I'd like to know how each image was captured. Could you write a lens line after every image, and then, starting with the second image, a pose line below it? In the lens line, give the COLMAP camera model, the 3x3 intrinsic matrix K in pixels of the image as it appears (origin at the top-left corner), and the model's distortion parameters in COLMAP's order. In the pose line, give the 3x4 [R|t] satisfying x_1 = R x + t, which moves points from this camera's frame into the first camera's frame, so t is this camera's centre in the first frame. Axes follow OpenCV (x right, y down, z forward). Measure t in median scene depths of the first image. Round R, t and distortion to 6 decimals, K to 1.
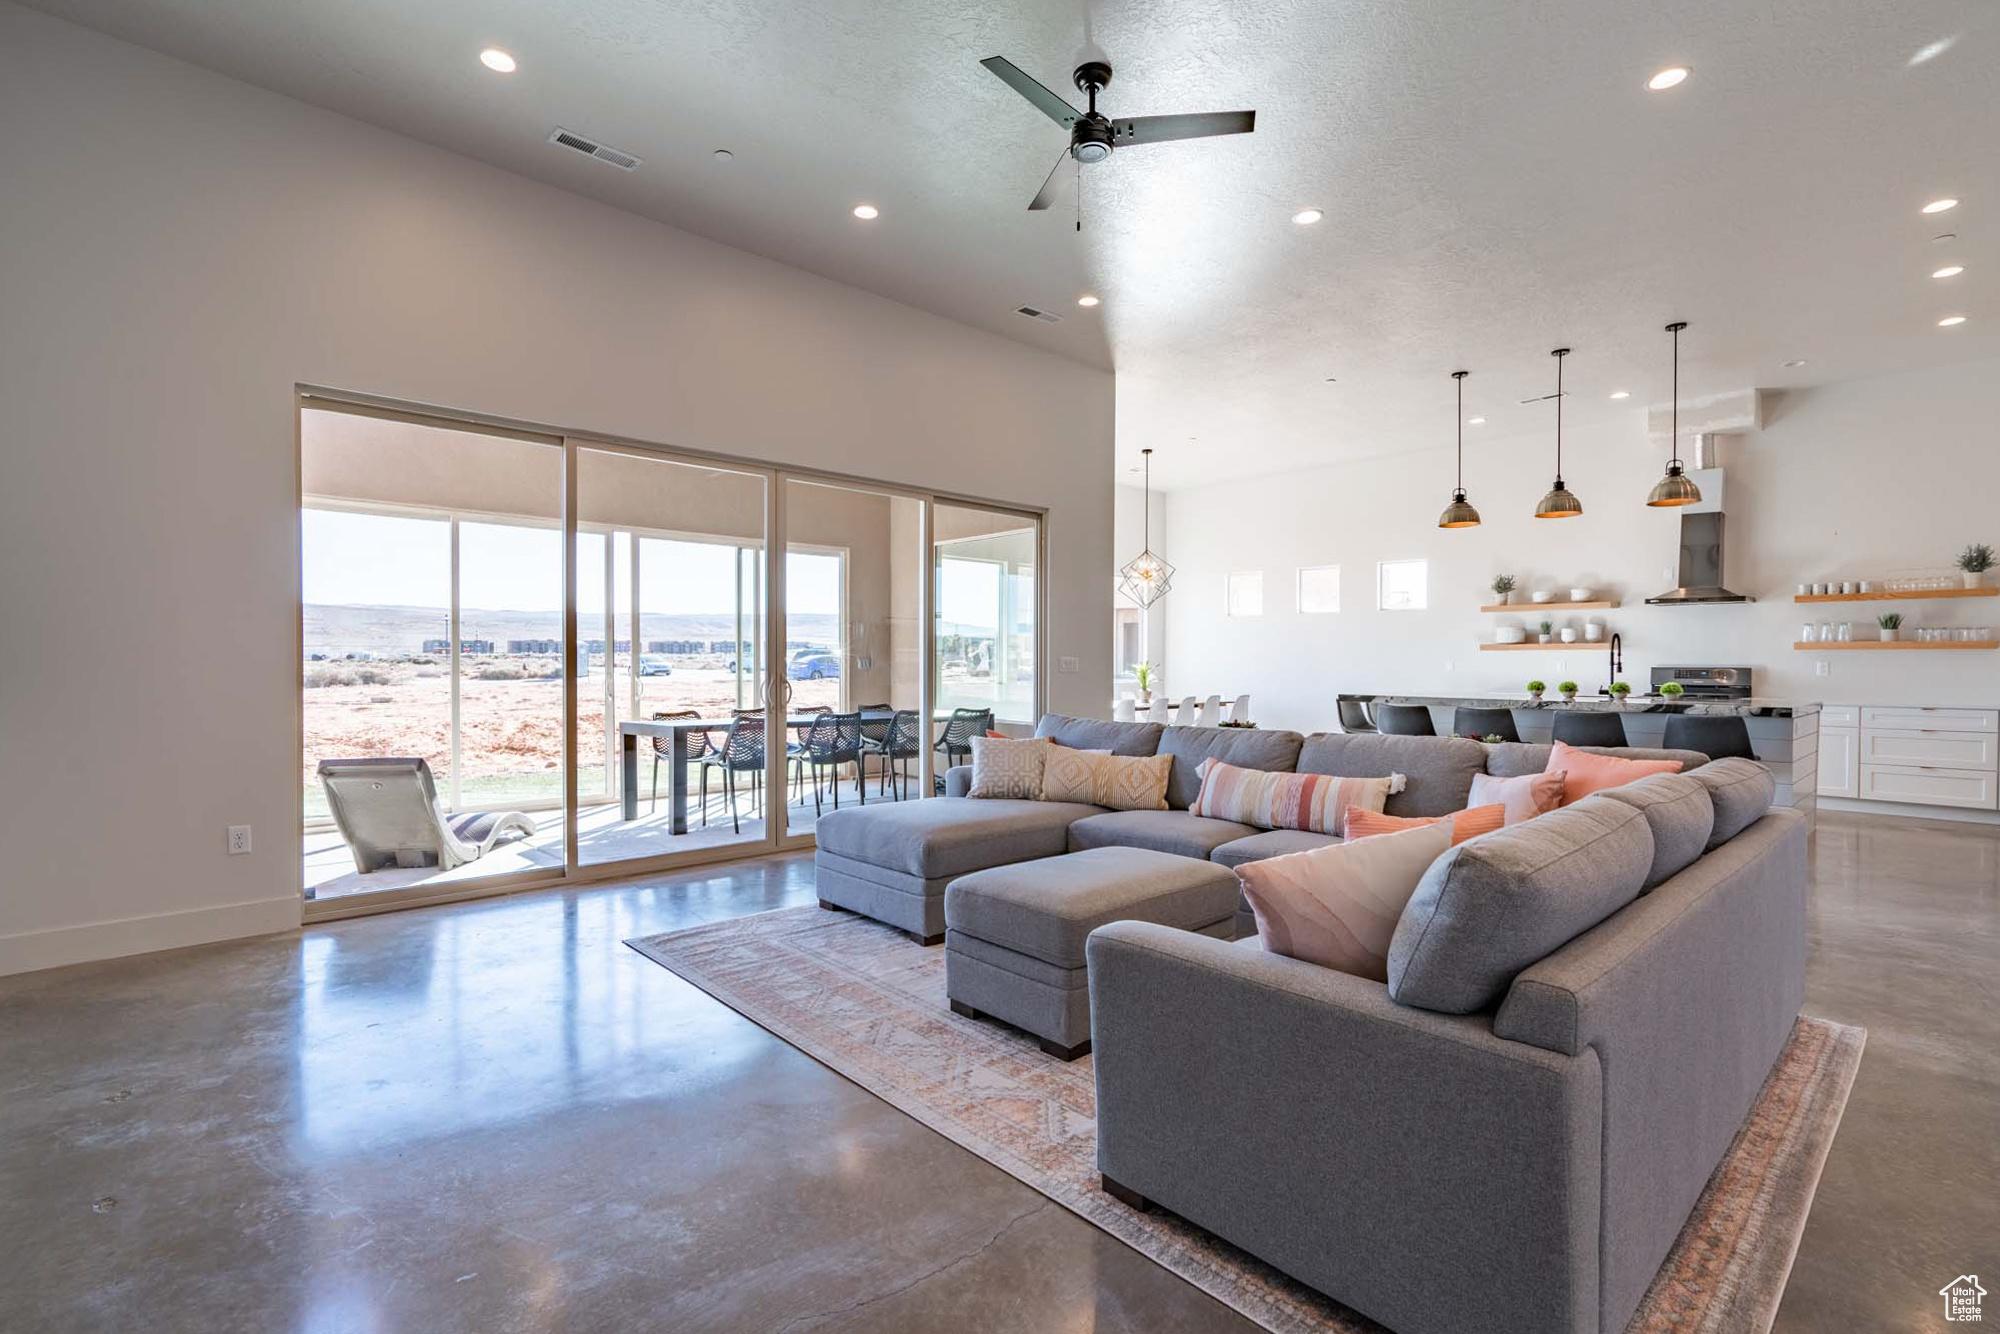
lens RADIAL K [[903.6, 0, 970.8], [0, 903.6, 669.4], [0, 0, 1]] dist [-0.001037, -0.000036]
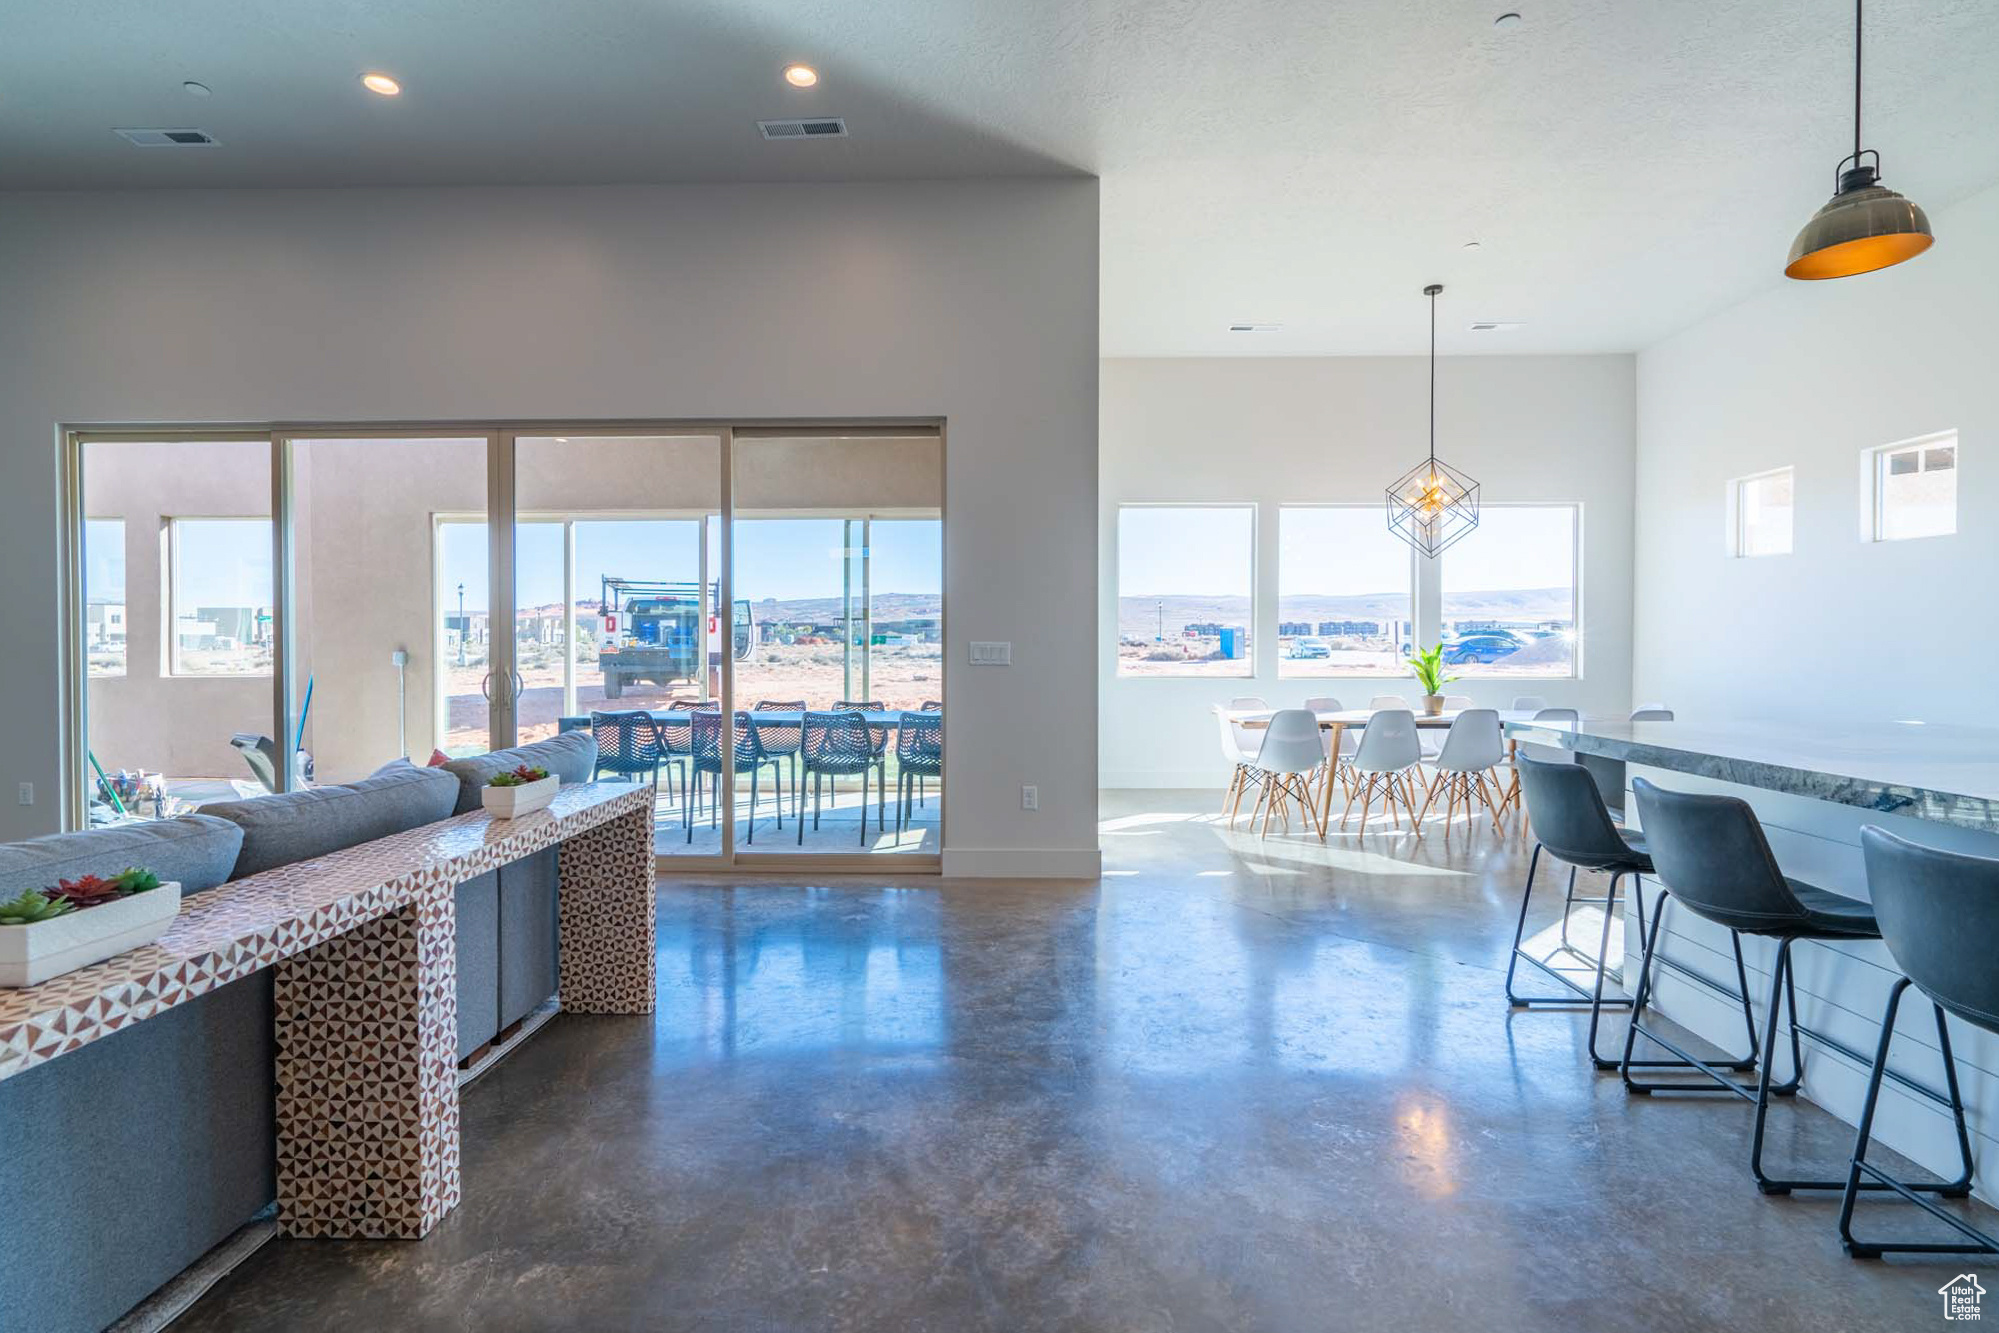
lens RADIAL K [[915.5, 0, 994.7], [0, 915.5, 657.1], [0, 0, 1]] dist [0.000010, 0.000755]
pose [[0.729781, 0.005003, -0.683663, 0.543956], [-0.001059, 0.999980, 0.006187, -0.006676], [0.683680, -0.003791, 0.729772, 0.513288]]
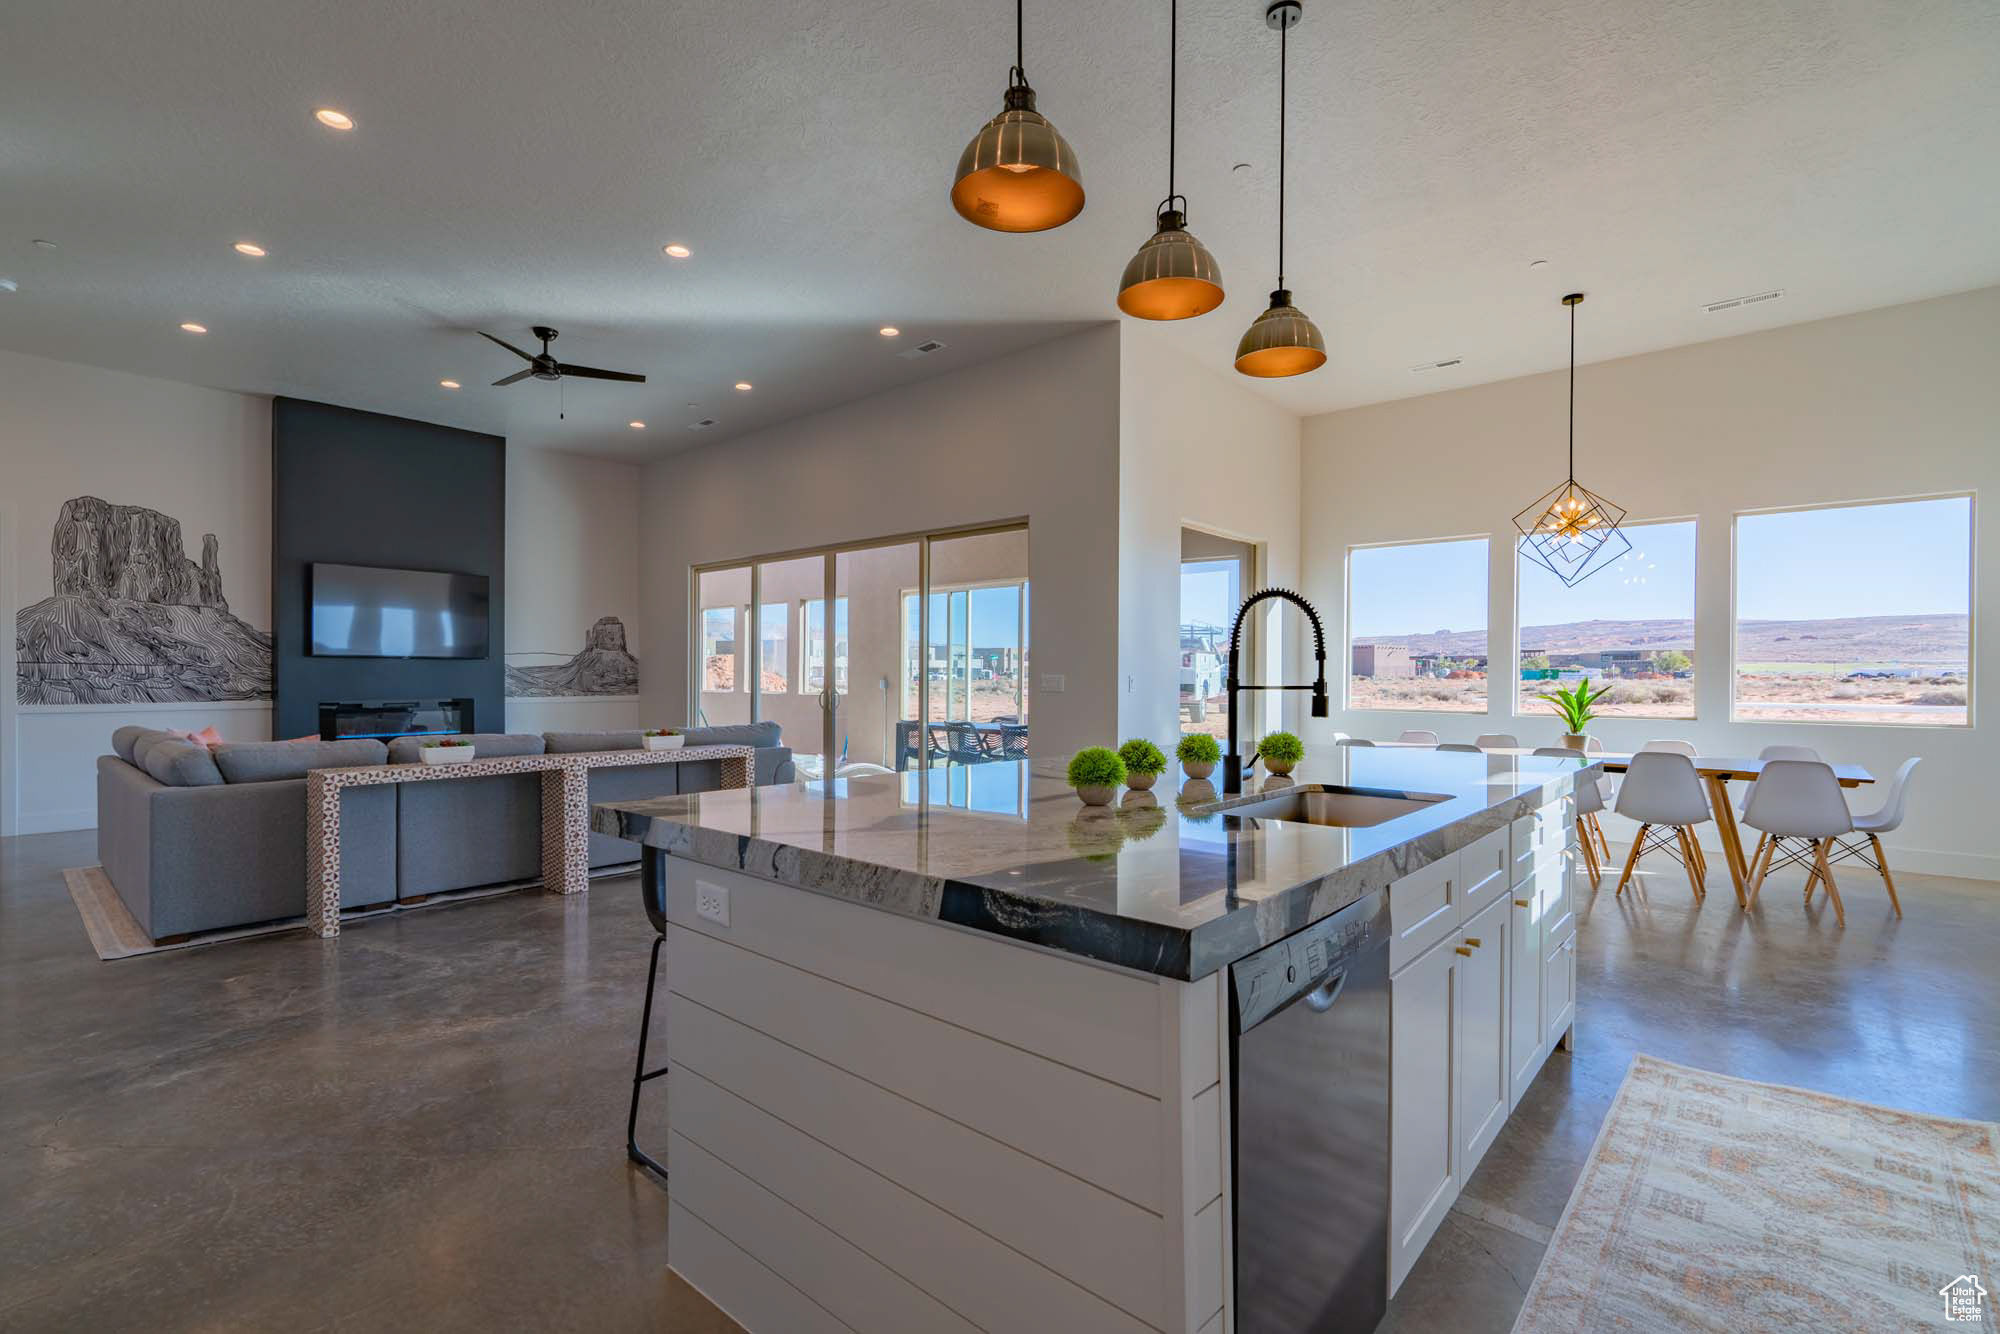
lens RADIAL K [[901.8, 0, 1000.0], [0, 901.8, 667.0], [0, 0, 1]] dist [0.002234, 0.000603]
pose [[0.126630, -0.013258, -0.991861, 0.953482], [-0.012065, 0.999816, -0.014905, -0.007277], [0.991877, 0.013854, 0.126447, 0.815235]]
